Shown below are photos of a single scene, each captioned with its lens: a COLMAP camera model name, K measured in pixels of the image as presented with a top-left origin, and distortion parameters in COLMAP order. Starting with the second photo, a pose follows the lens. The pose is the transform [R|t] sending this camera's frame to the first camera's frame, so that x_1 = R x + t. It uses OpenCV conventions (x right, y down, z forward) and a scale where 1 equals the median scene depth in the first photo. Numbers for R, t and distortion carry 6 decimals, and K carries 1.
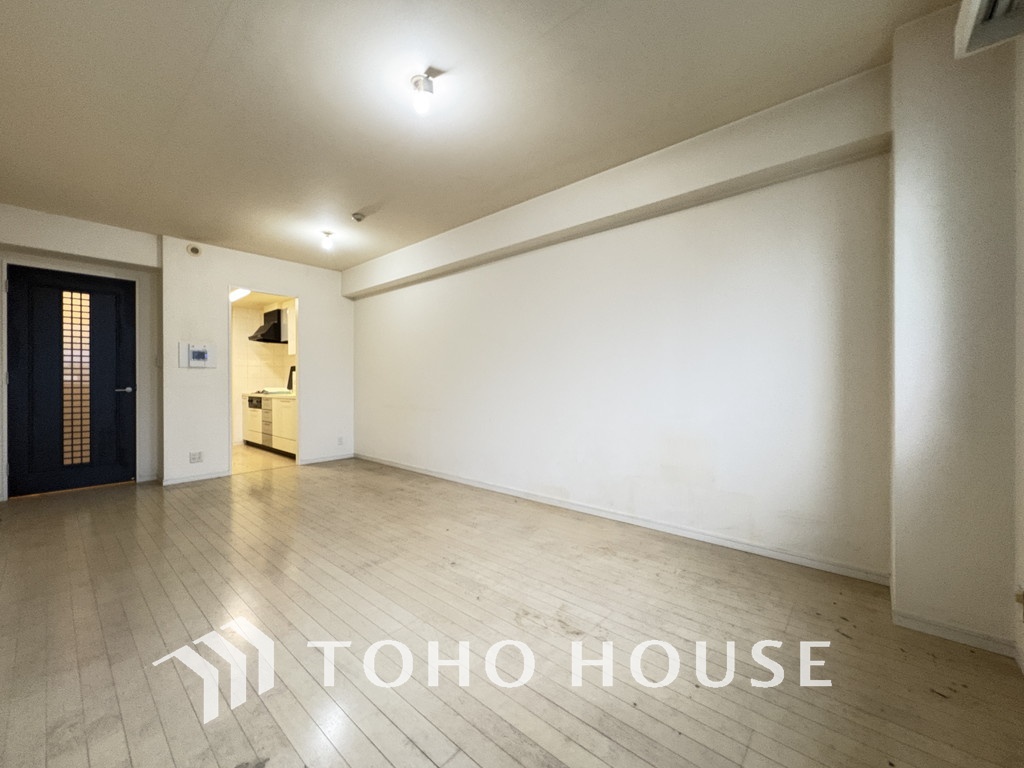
lens RADIAL K [[407.5, 0, 511.4], [0, 407.5, 382.5], [0, 0, 1]] dist [-0.002093, -0.000027]
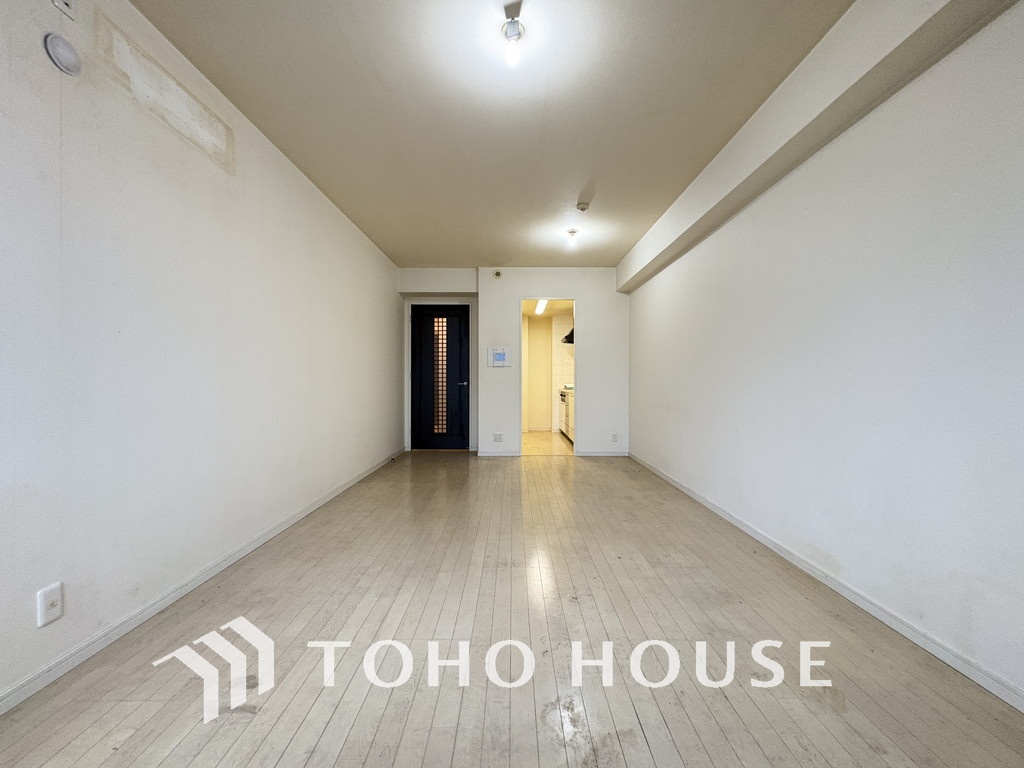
lens RADIAL K [[407.5, 0, 510.9], [0, 407.5, 383.5], [0, 0, 1]] dist [-0.002093, -0.000027]
pose [[0.655103, 0.009037, -0.755486, 0.223504], [-0.004441, 0.999957, 0.008111, 0.005778], [0.755527, -0.001959, 0.655115, 0.216631]]
